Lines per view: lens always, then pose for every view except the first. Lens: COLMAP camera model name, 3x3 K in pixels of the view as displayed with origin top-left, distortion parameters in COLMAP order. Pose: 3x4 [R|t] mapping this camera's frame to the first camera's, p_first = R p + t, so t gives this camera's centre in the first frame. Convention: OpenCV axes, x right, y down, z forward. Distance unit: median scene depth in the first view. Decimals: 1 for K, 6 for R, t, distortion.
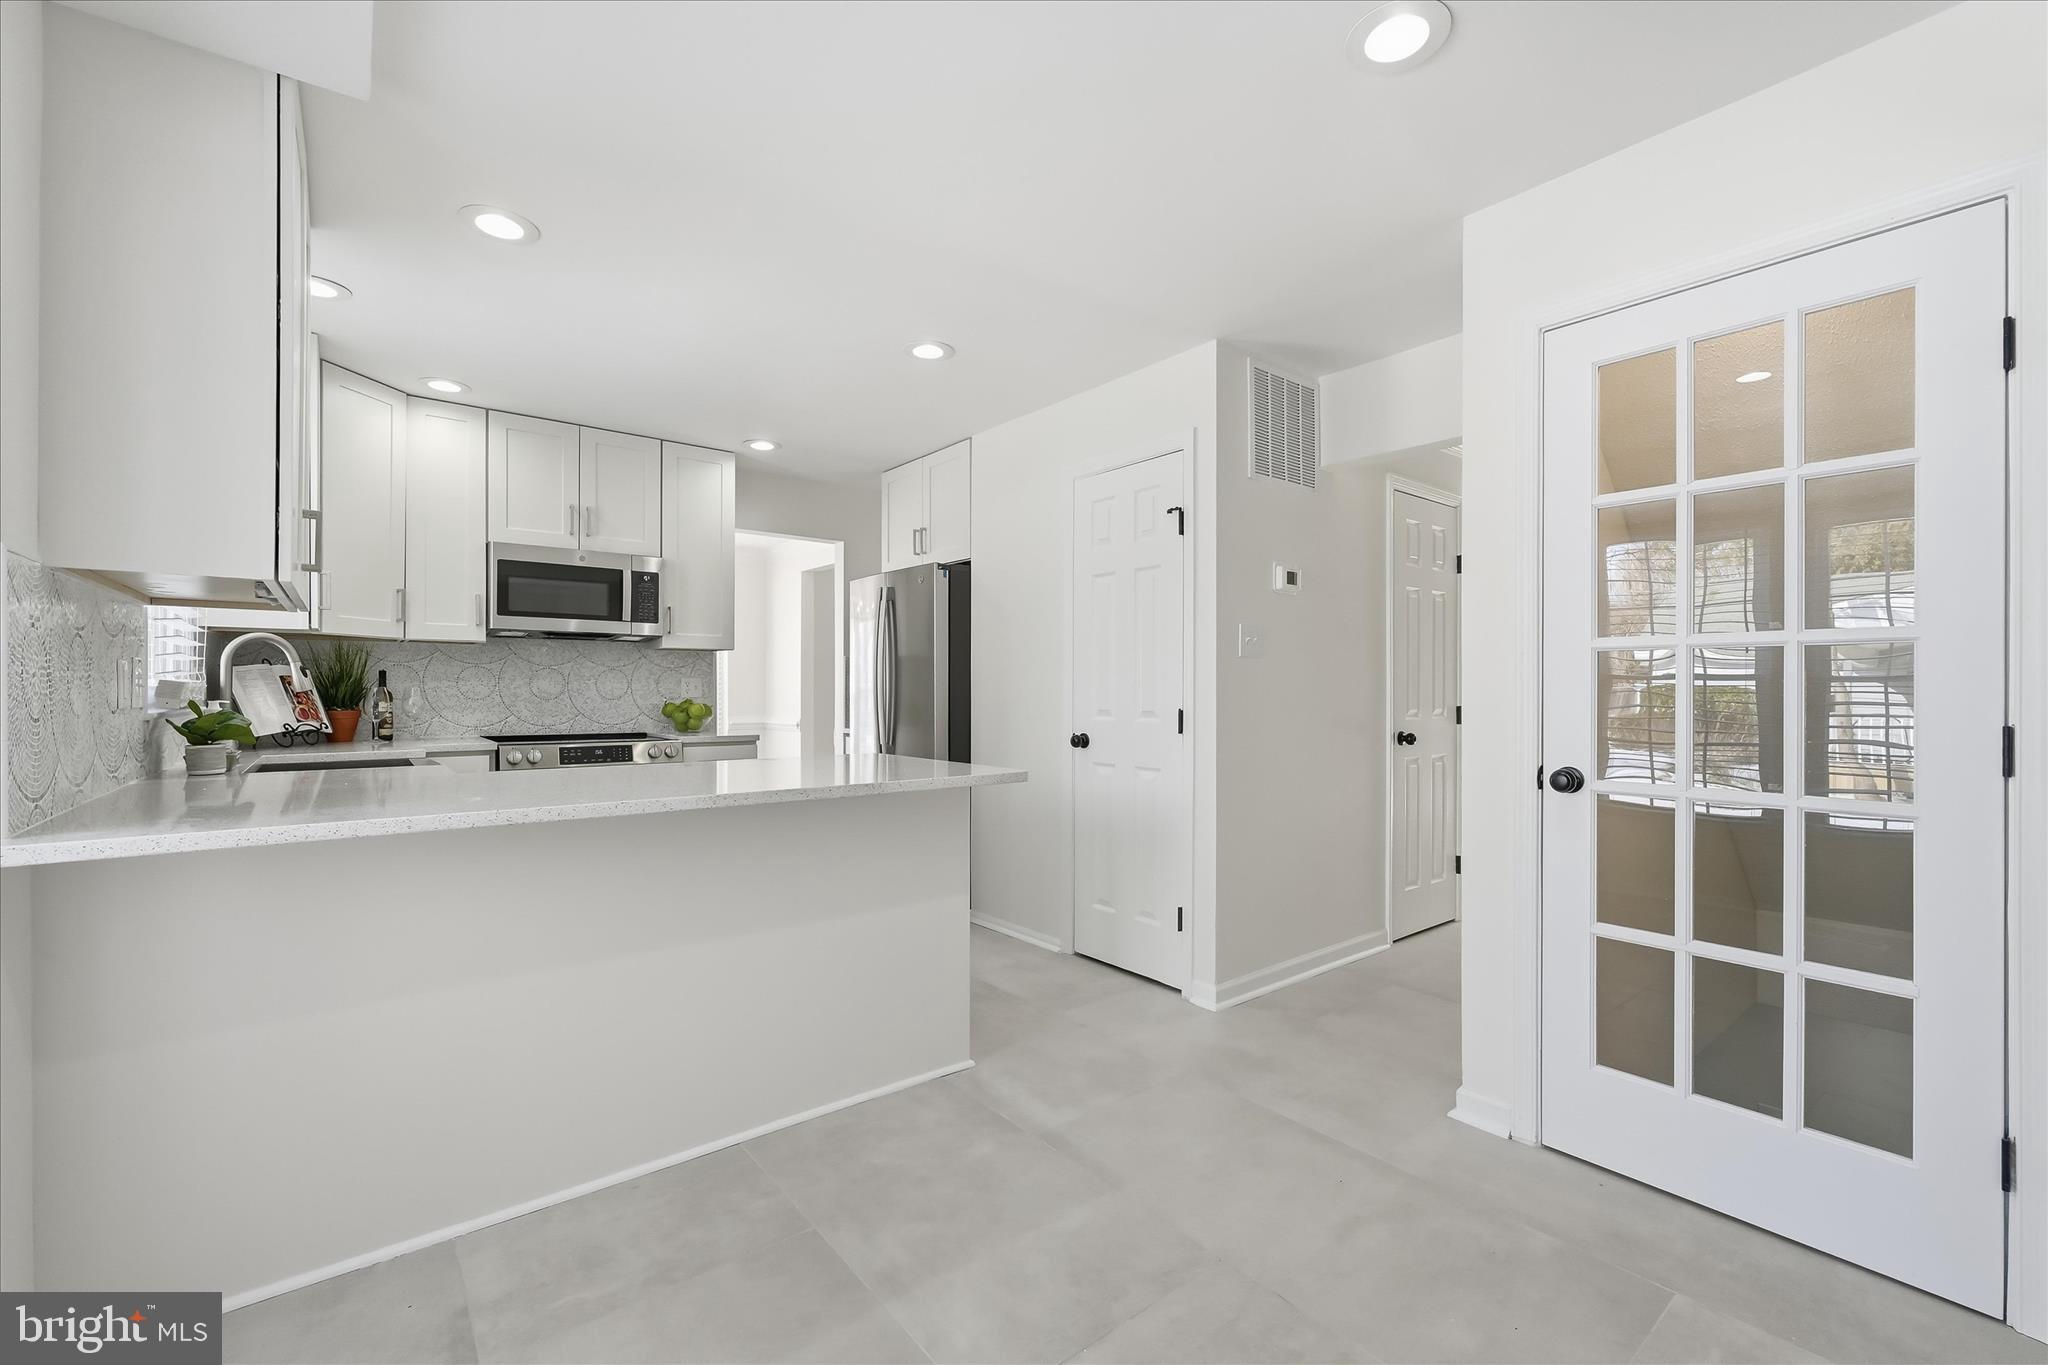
lens RADIAL K [[852.2, 0, 1036.4], [0, 852.2, 686.7], [0, 0, 1]] dist [-0.000583, -0.000017]
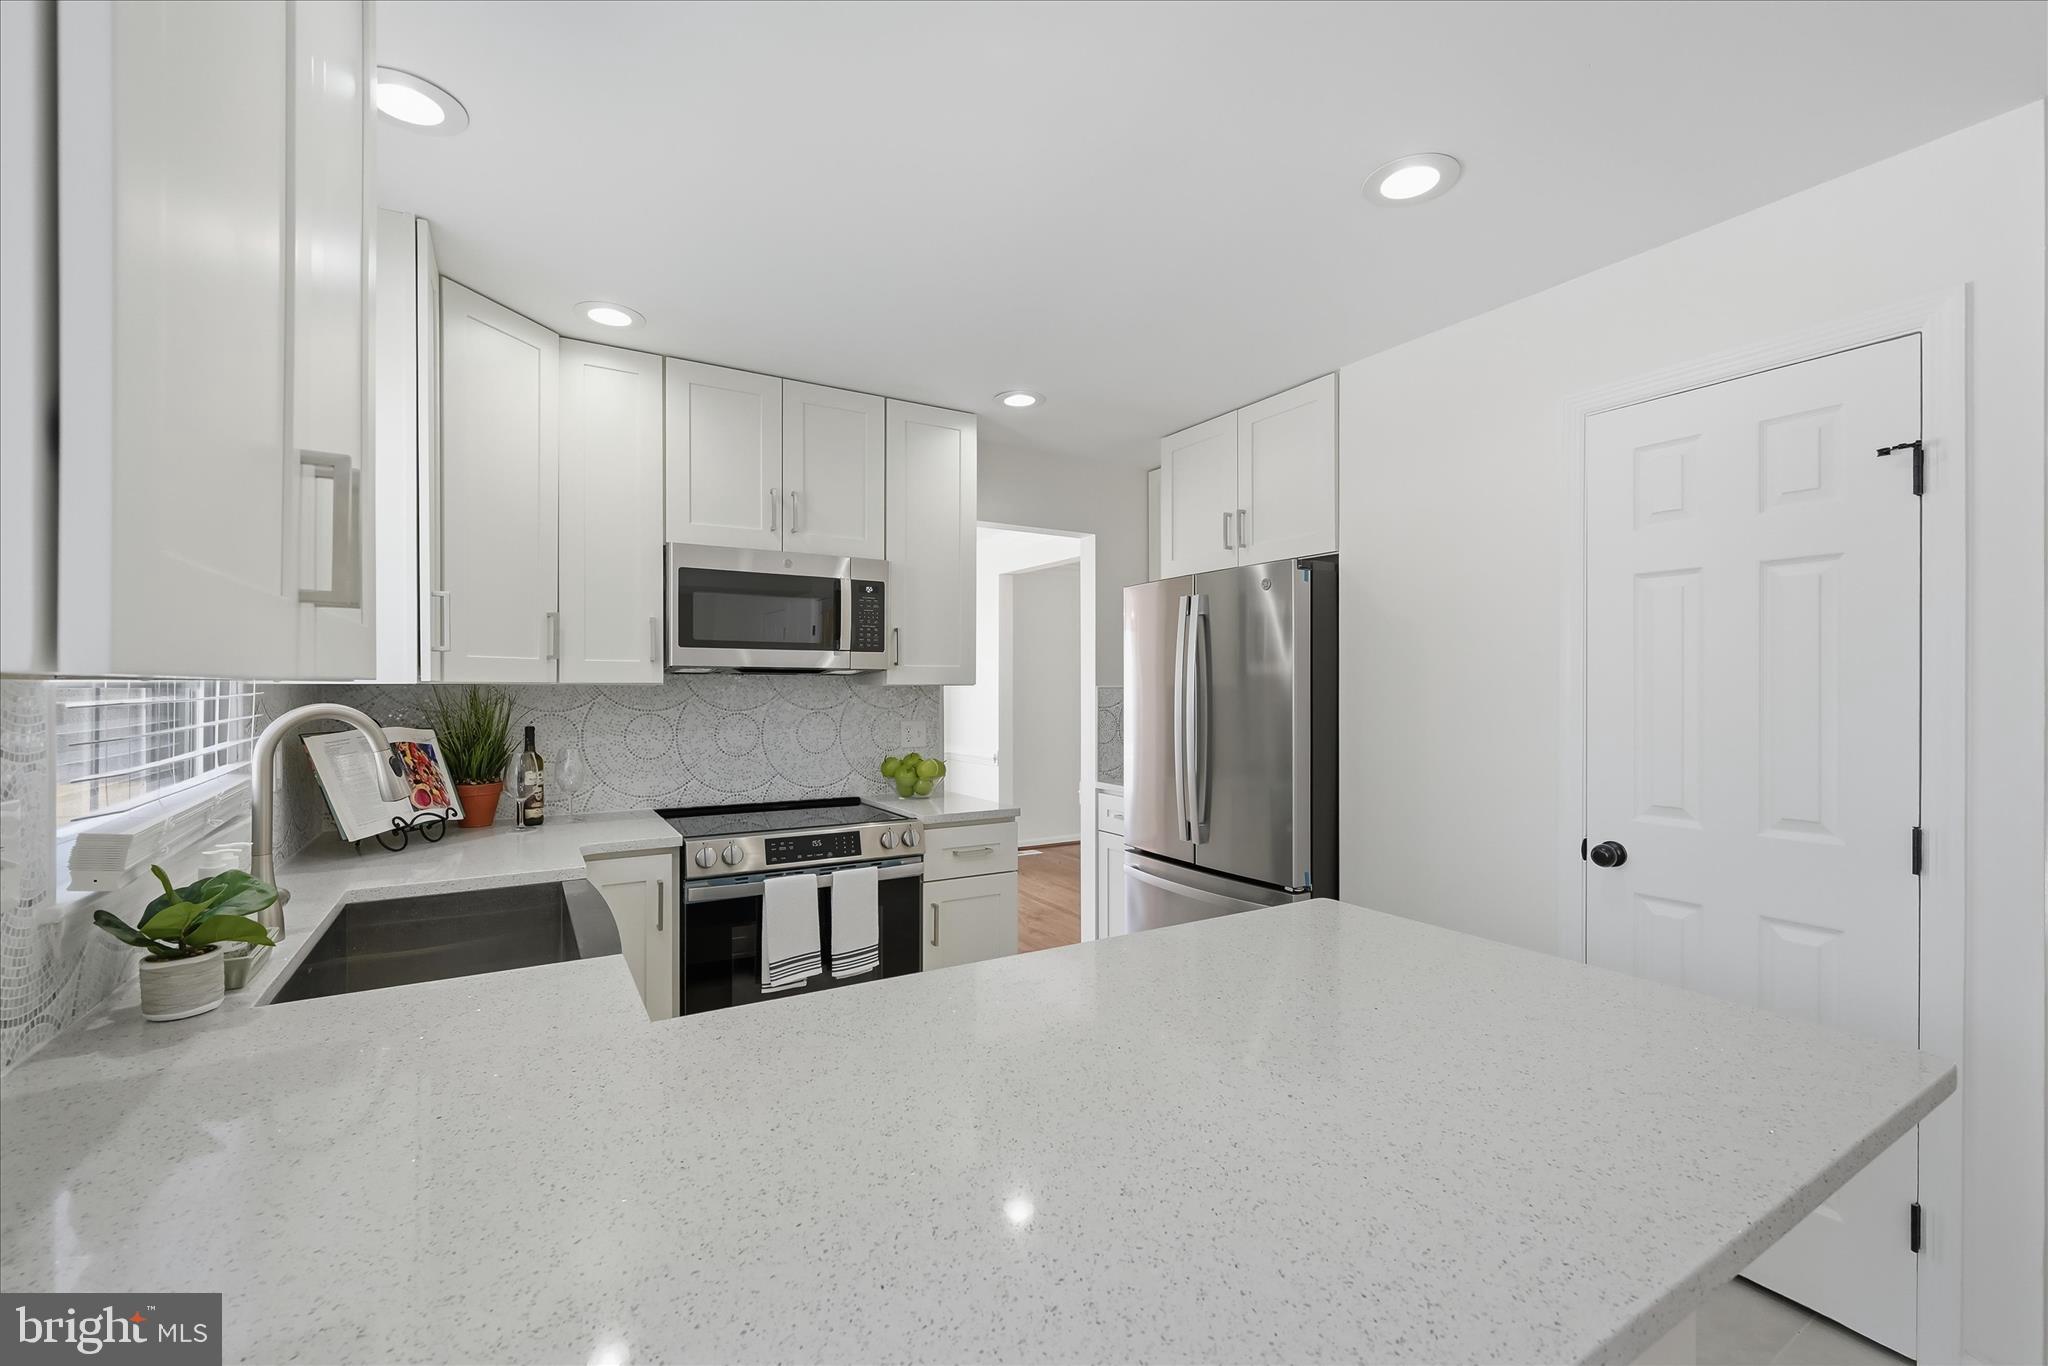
lens RADIAL K [[856.0, 0, 1040.7], [0, 856.0, 688.2], [0, 0, 1]] dist [-0.000720, 0.000147]
pose [[0.991450, -0.002222, -0.130469, -0.235054], [0.002628, 0.999992, 0.002940, -0.049221], [0.130461, -0.003258, 0.991448, 0.325114]]
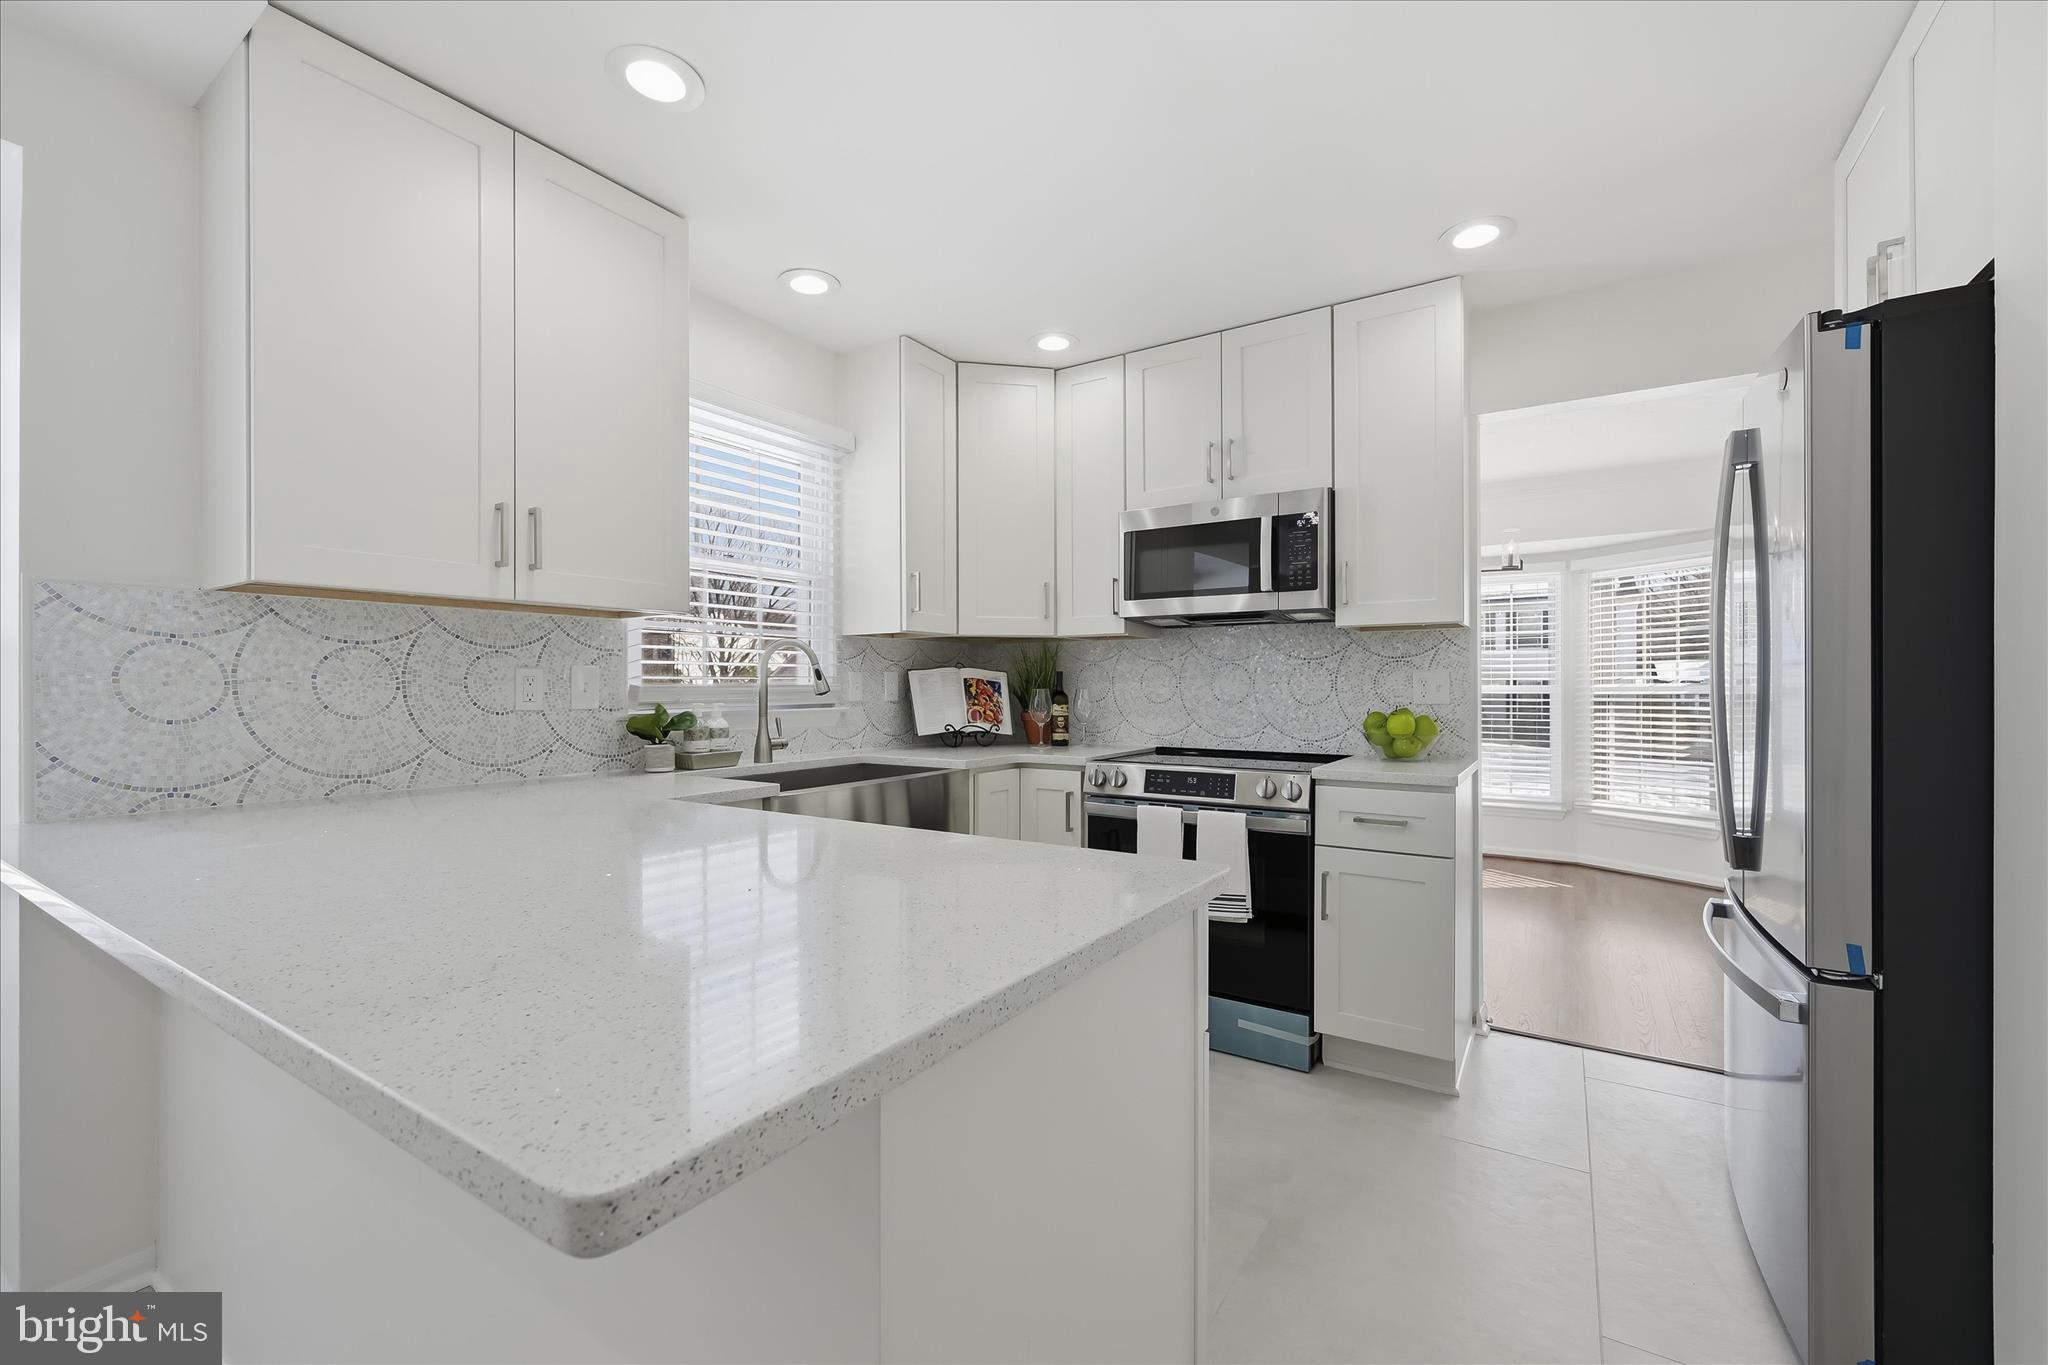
lens RADIAL K [[854.0, 0, 1004.8], [0, 854.0, 685.3], [0, 0, 1]] dist [0.000555, 0.000174]
pose [[0.307928, -0.004643, -0.951398, 0.108076], [0.004390, 0.999984, -0.003459, -0.000332], [0.951399, -0.003111, 0.307944, 0.615962]]
